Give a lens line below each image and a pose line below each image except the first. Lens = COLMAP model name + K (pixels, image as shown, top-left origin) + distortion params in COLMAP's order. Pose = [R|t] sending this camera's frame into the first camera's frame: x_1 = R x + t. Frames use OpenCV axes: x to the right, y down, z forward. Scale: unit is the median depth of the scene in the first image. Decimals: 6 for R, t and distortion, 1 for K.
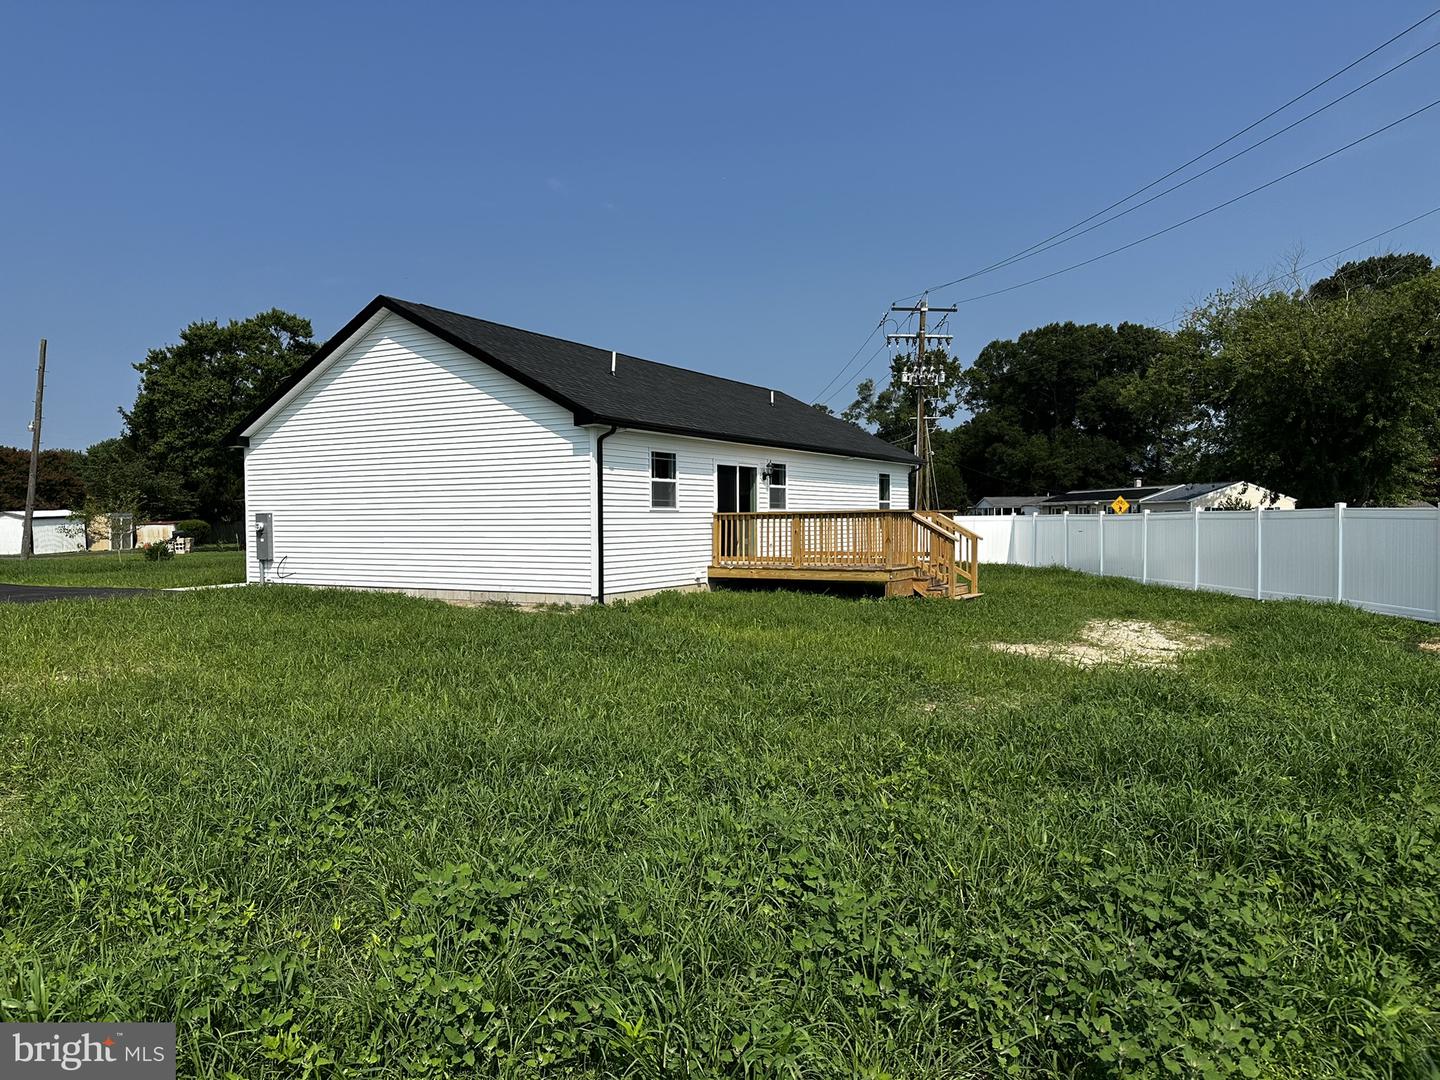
lens RADIAL K [[1024.1, 0, 532.1], [0, 1024.1, 542.0], [0, 0, 1]] dist [0.130609, -0.227926]
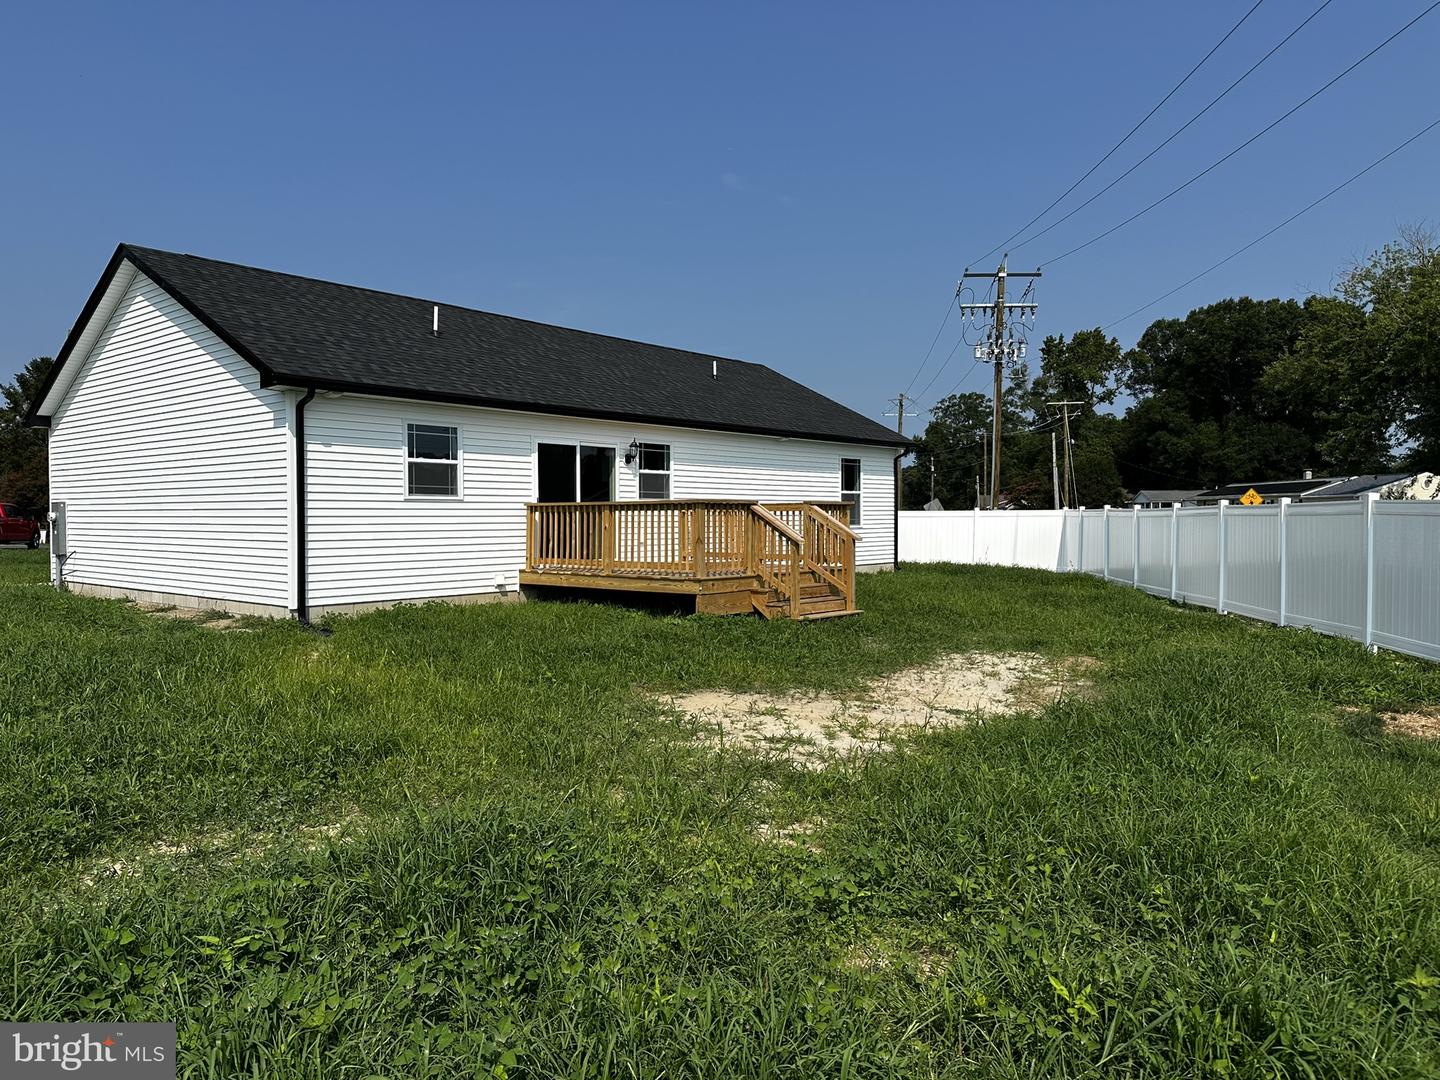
lens RADIAL K [[1002.1, 0, 580.6], [0, 1002.1, 533.8], [0, 0, 1]] dist [0.067931, -0.093479]
pose [[0.990065, 0.008931, -0.140329, 0.295018], [-0.008958, 0.999960, 0.000438, -0.004753], [0.140327, 0.000824, 0.990105, 0.212612]]
